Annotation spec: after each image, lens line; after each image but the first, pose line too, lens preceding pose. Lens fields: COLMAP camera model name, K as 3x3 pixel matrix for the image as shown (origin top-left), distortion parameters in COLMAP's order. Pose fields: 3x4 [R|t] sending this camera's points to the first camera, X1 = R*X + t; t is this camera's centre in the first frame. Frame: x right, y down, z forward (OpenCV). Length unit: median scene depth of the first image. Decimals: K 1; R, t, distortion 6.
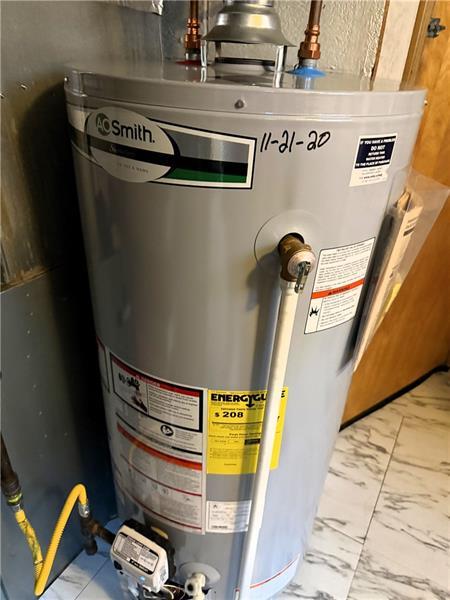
lens RADIAL K [[422.0, 0, 228.8], [0, 422.0, 298.6], [0, 0, 1]] dist [0.052043, -0.040714]
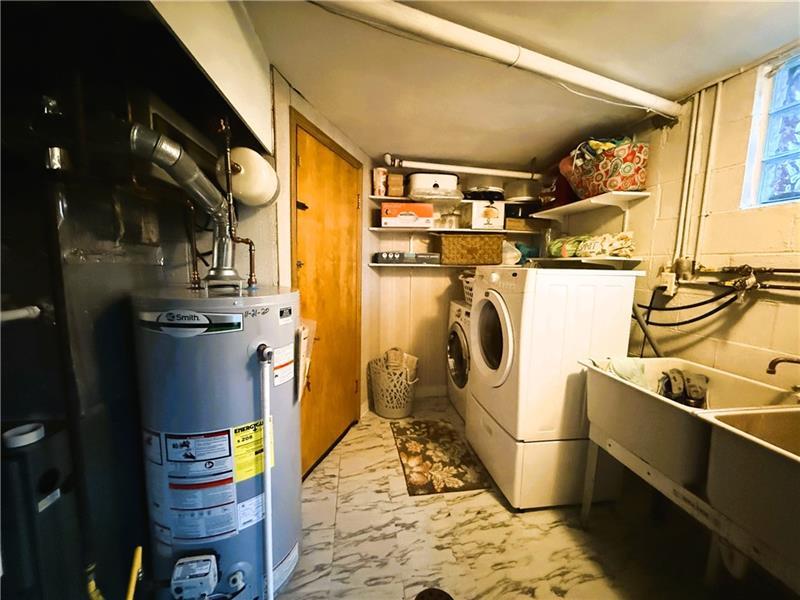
lens RADIAL K [[315.3, 0, 404.8], [0, 315.3, 299.6], [0, 0, 1]] dist [-0.009097, 0.000393]
pose [[0.778035, -0.105819, 0.619245, -0.270081], [0.330350, 0.907339, -0.260010, 0.313557], [-0.534351, 0.406864, 0.740898, -0.829546]]
